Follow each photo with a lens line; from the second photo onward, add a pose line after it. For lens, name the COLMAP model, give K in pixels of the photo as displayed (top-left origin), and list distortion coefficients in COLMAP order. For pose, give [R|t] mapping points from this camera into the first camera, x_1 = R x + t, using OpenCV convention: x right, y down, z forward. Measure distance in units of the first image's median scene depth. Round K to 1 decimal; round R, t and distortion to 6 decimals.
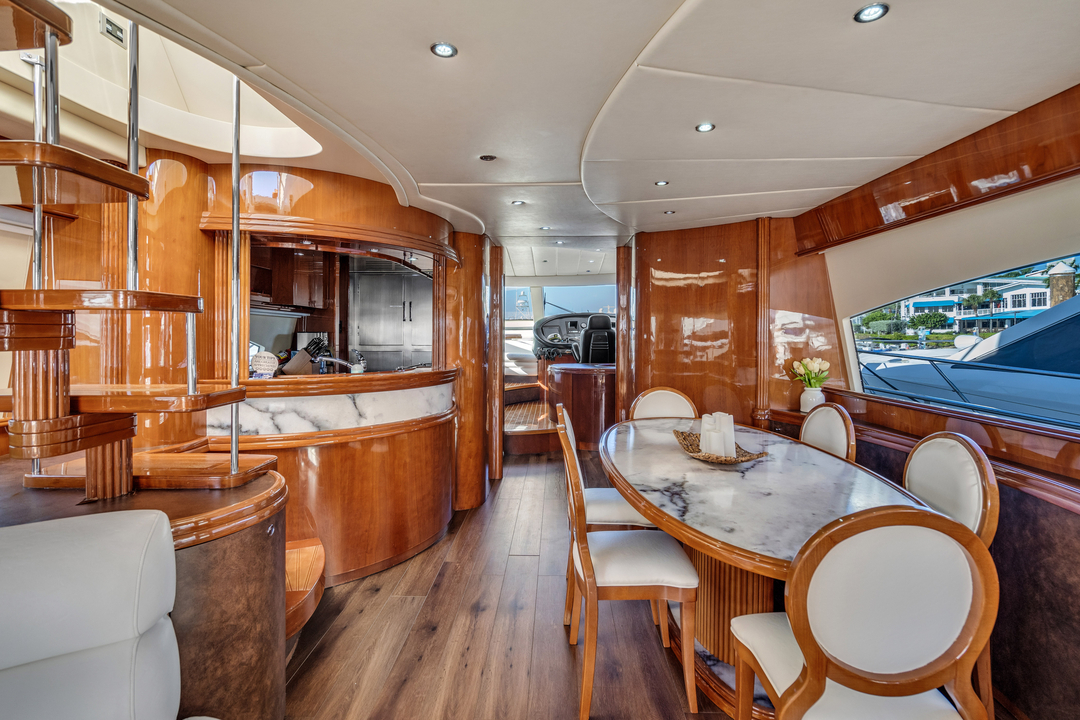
lens RADIAL K [[515.1, 0, 540.5], [0, 515.1, 341.6], [0, 0, 1]] dist [0.003601, 0.000604]
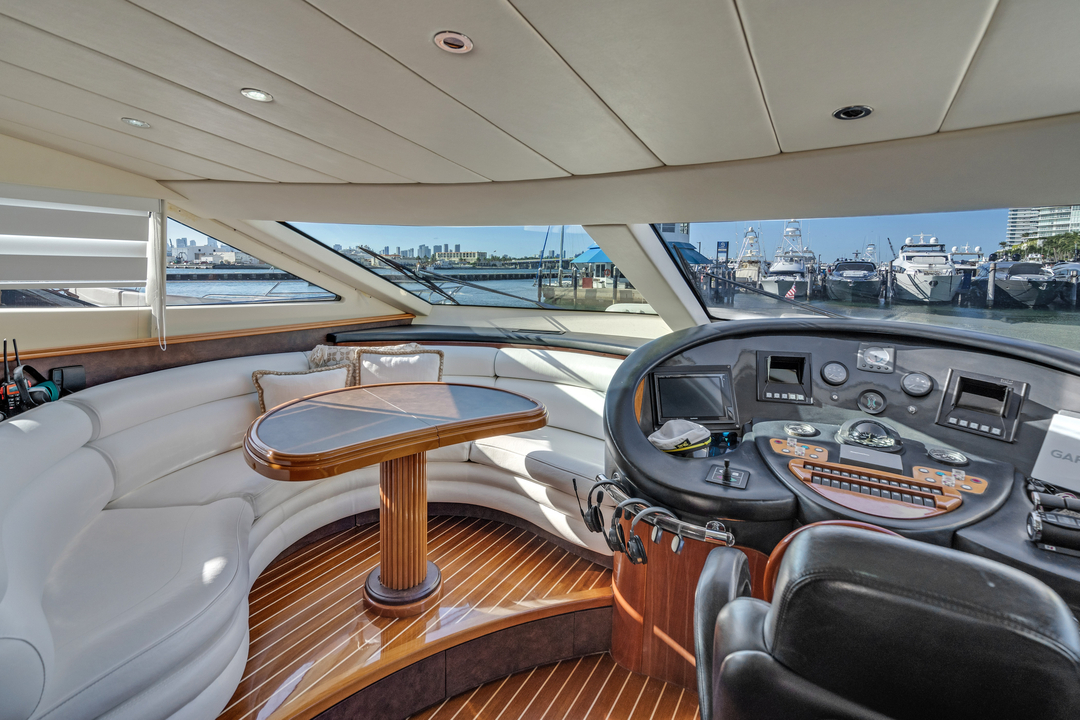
lens RADIAL K [[519.5, 0, 525.3], [0, 519.5, 302.4], [0, 0, 1]] dist [-0.004613, -0.000447]
pose [[0.873169, 0.052851, -0.484543, 0.199195], [-0.025526, 0.997698, 0.062824, -0.212418], [0.486748, -0.042488, 0.872509, 1.923137]]
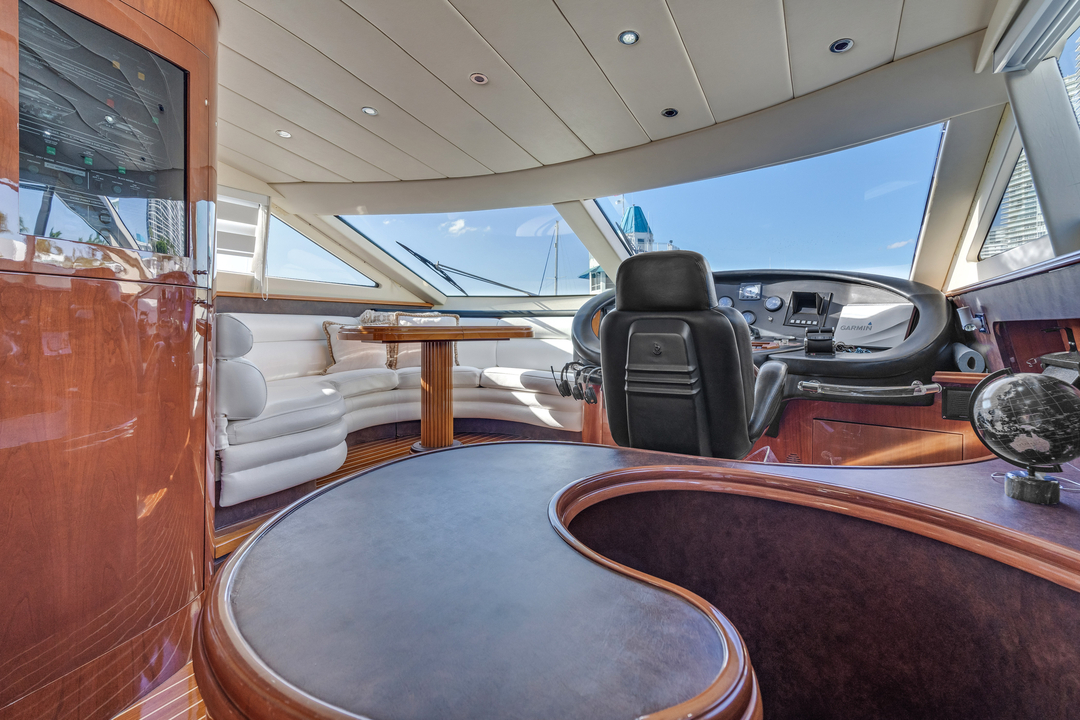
lens RADIAL K [[509.2, 0, 544.0], [0, 509.2, 314.1], [0, 0, 1]] dist [-0.012510, 0.000139]
pose [[0.893000, -0.008300, -0.449981, 0.364361], [-0.005079, 0.999580, -0.028517, -0.032645], [0.450029, 0.027751, 0.892583, 1.651288]]
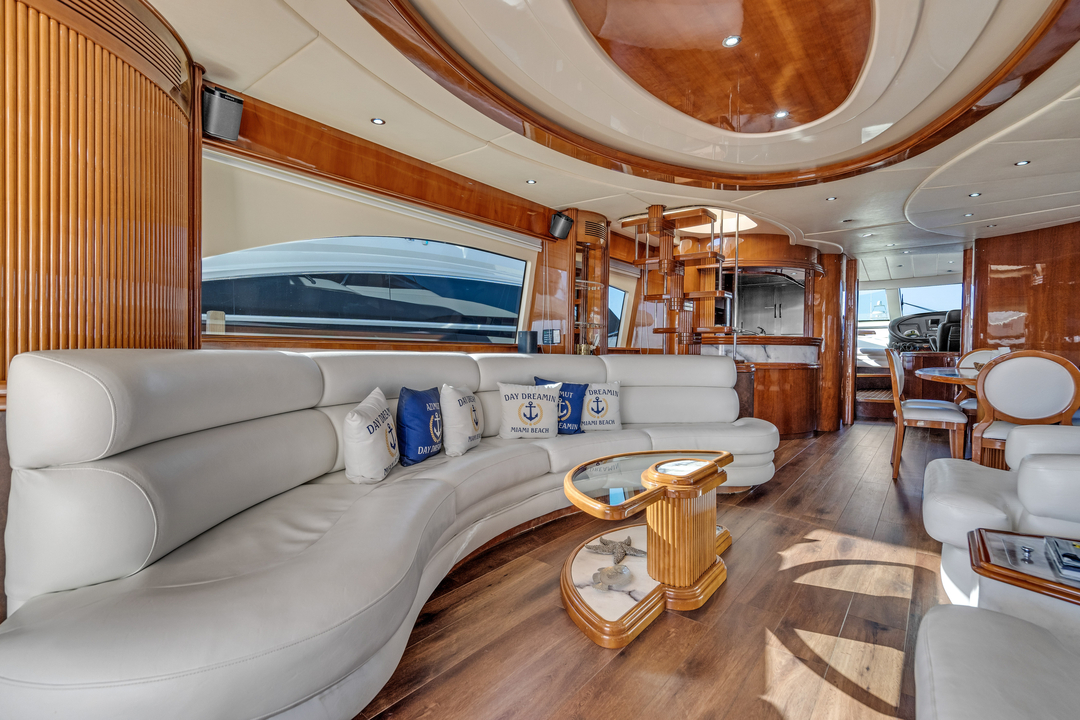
lens RADIAL K [[499.1, 0, 539.0], [0, 499.1, 359.8], [0, 0, 1]] dist [0.003678, 0.000252]
pose [[0.802032, 0.015839, -0.597070, 0.070972], [-0.014271, 0.999871, 0.007355, 0.132037], [0.597110, 0.002622, 0.802155, -0.869681]]
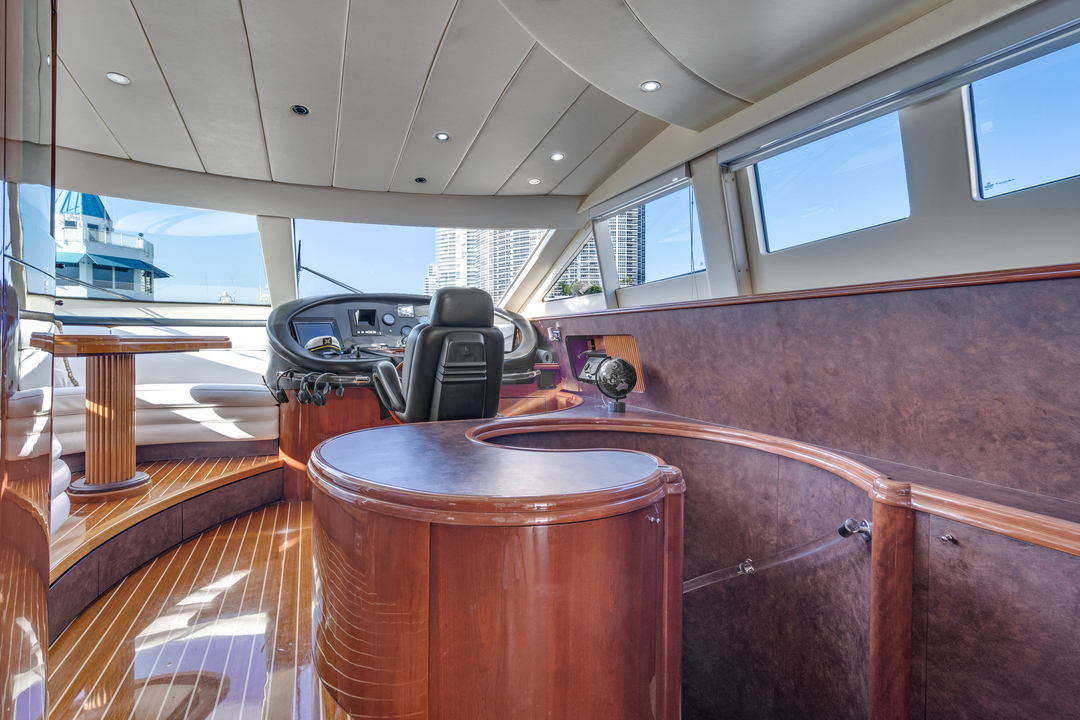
lens RADIAL K [[490.3, 0, 540.0], [0, 490.3, 339.6], [0, 0, 1]] dist [-0.013556, 0.000370]
pose [[0.893853, 0.004315, 0.448340, 0.015489], [-0.002932, 0.999989, -0.003779, -0.030328], [-0.448352, 0.002063, 0.893855, 1.441921]]
